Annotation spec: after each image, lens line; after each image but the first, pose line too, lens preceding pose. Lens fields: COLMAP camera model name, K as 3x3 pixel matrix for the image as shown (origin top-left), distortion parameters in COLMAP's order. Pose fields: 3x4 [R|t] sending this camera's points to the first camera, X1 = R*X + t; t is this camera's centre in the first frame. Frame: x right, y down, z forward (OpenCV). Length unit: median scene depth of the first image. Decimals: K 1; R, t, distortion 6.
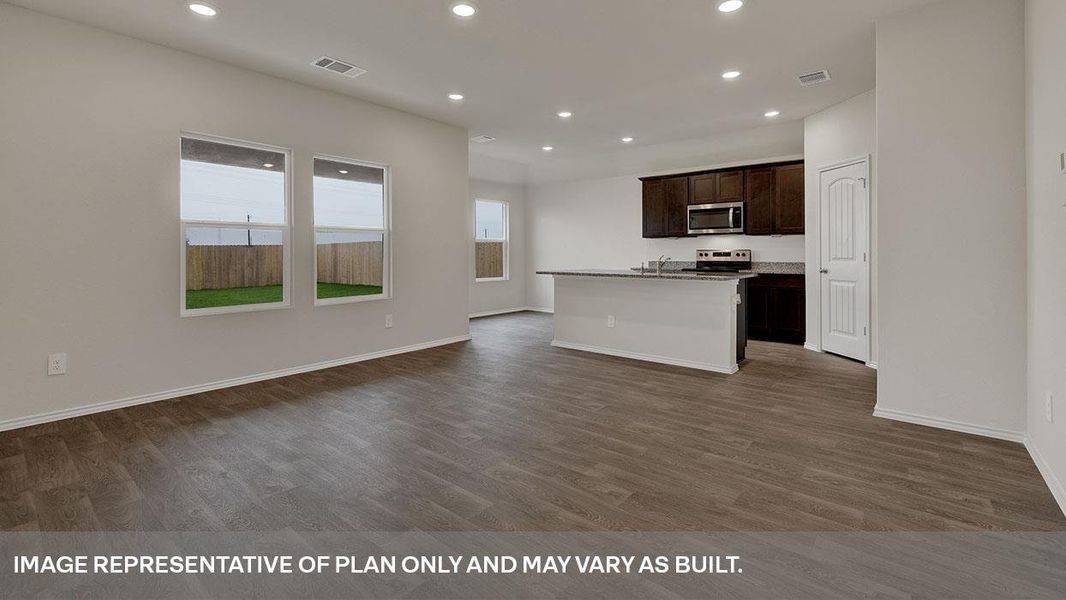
lens RADIAL K [[474.3, 0, 517.5], [0, 474.3, 271.8], [0, 0, 1]] dist [0.017956, -0.000734]
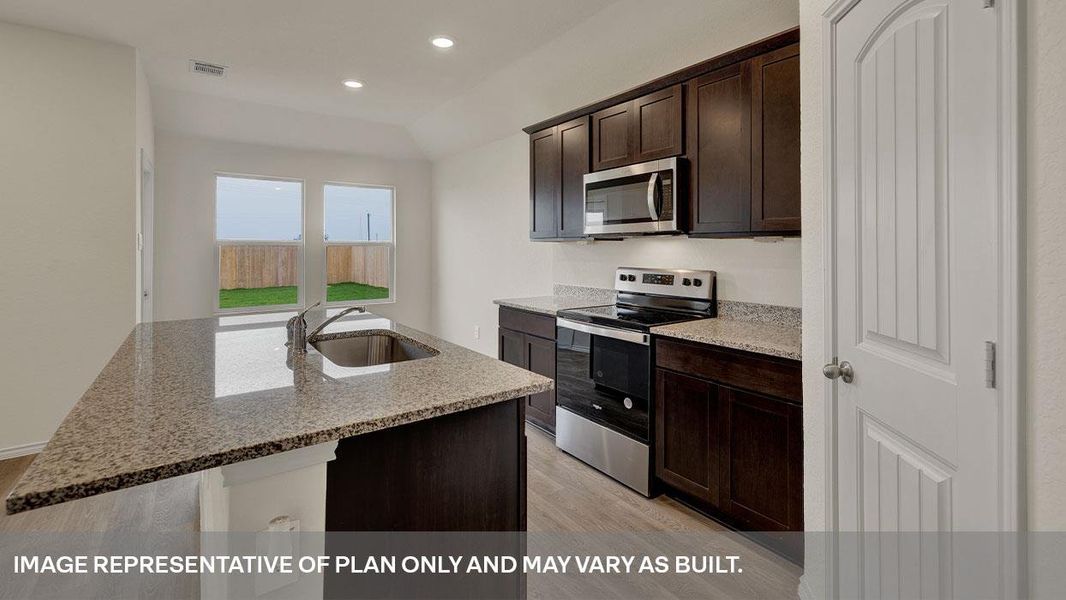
lens RADIAL K [[474.3, 0, 507.9], [0, 474.3, 269.2], [0, 0, 1]] dist [0.017956, -0.000734]
pose [[0.969261, 0.009836, -0.245838, 0.427469], [-0.008328, 0.999940, 0.007172, -0.051159], [0.245894, -0.004904, 0.969284, 0.560040]]
